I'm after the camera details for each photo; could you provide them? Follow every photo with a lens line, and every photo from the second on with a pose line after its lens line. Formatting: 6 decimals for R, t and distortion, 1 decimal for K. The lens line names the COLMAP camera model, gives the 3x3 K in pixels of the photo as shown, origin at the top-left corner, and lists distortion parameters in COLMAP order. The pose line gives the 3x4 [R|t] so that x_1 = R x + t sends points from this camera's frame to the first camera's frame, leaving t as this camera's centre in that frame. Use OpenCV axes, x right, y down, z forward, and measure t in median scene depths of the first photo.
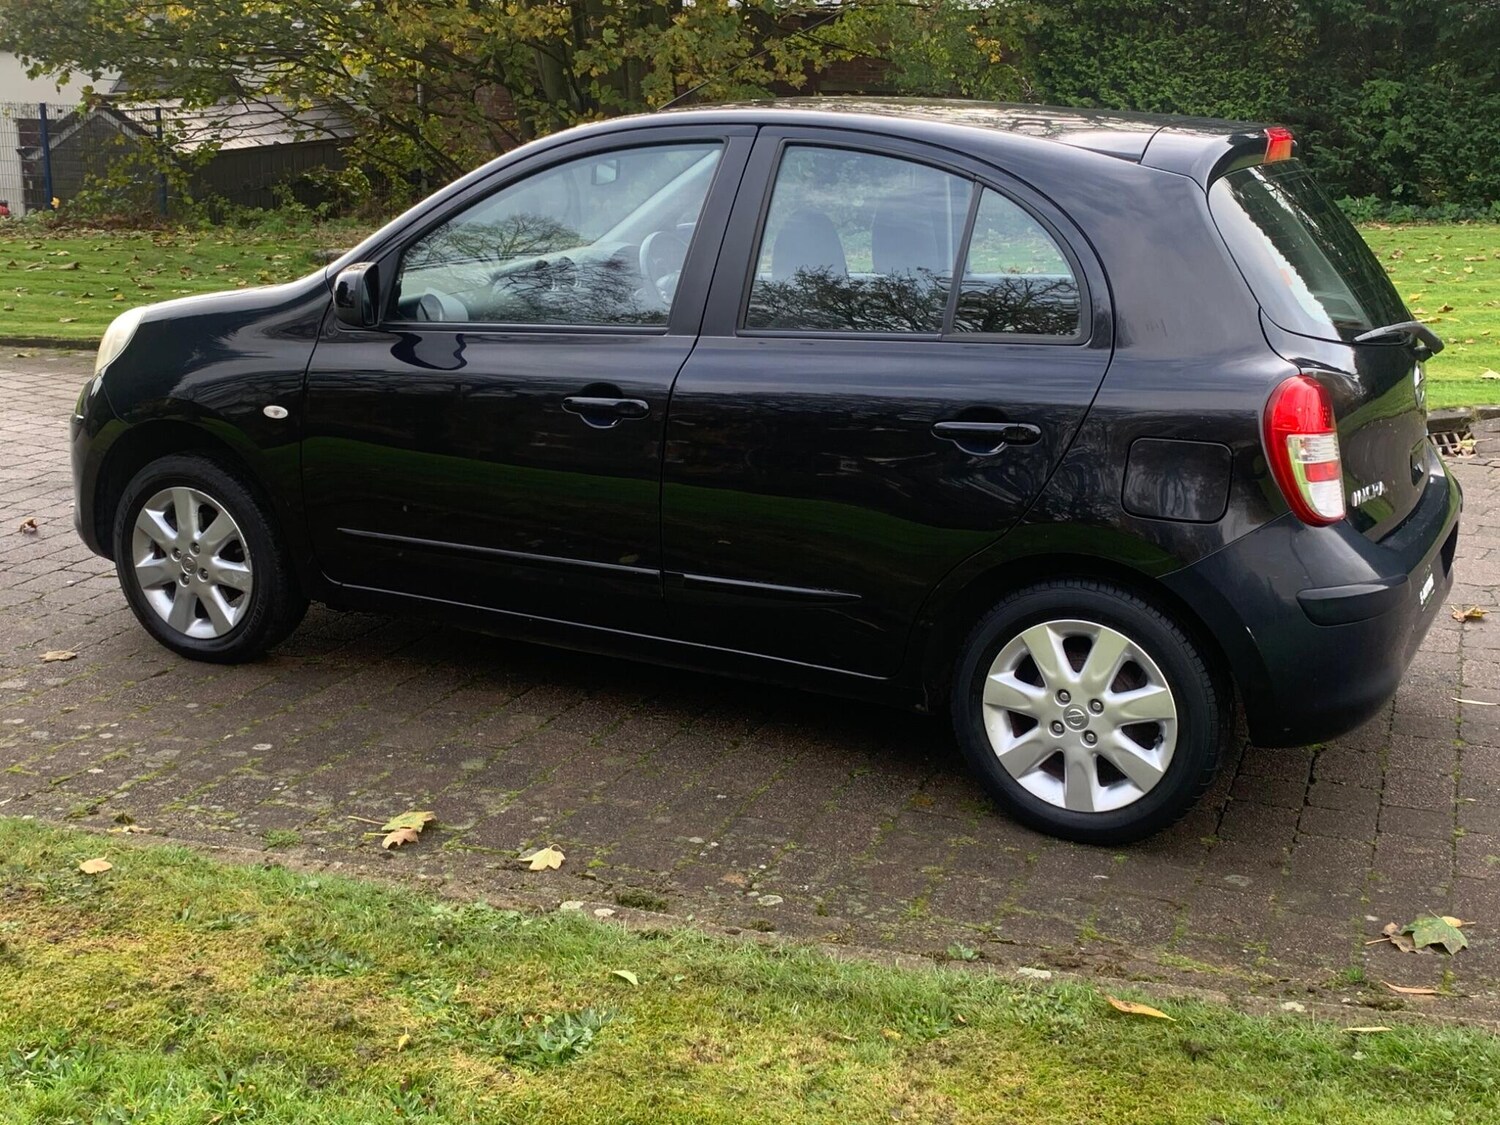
lens RADIAL K [[1747.0, 0, 766.8], [0, 1747.0, 564.0], [0, 0, 1]] dist [0.147571, -0.444832]
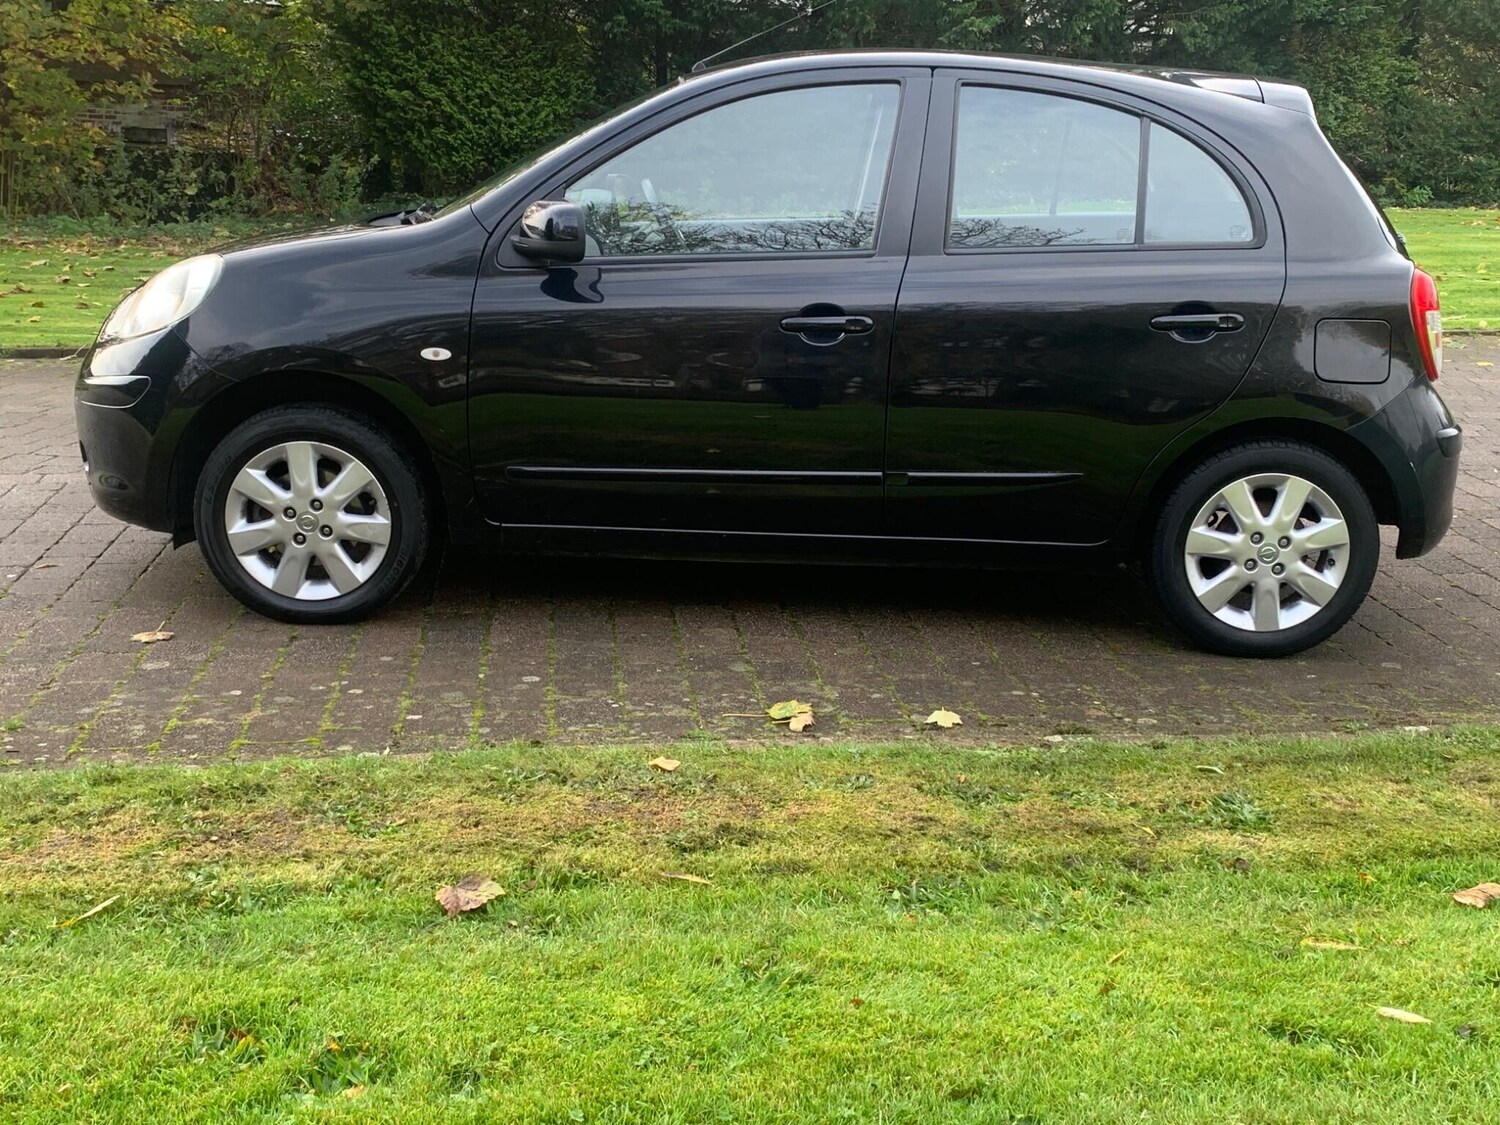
lens RADIAL K [[1739.5, 0, 750.0], [0, 1739.5, 562.5], [0, 0, 1]] dist [0.176373, -0.492218]
pose [[0.894239, -0.096097, 0.437153, -0.620243], [0.097534, 0.995047, 0.019221, 0.031200], [-0.436834, 0.025449, 0.899182, 0.048354]]
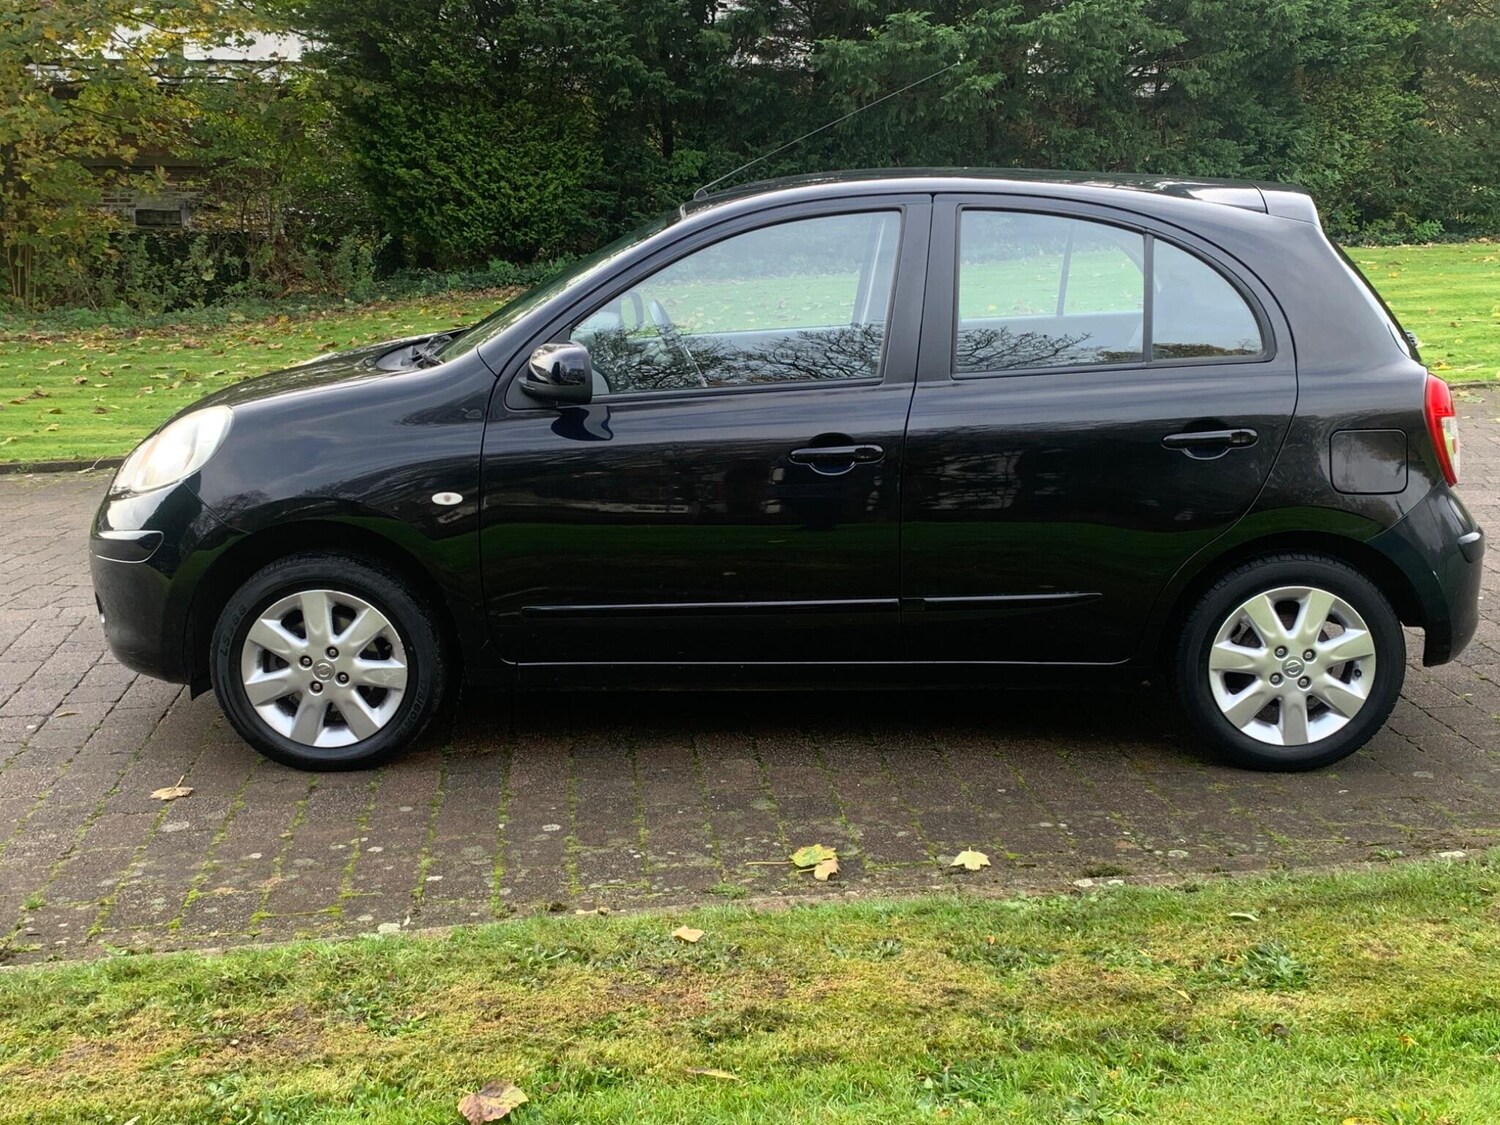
lens RADIAL K [[1739.5, 0, 750.0], [0, 1739.5, 562.5], [0, 0, 1]] dist [0.176373, -0.492218]
pose [[0.896093, -0.118245, 0.427827, -0.607224], [0.134421, 0.990895, -0.007679, -0.022843], [-0.423024, 0.064390, 0.903828, 0.050601]]
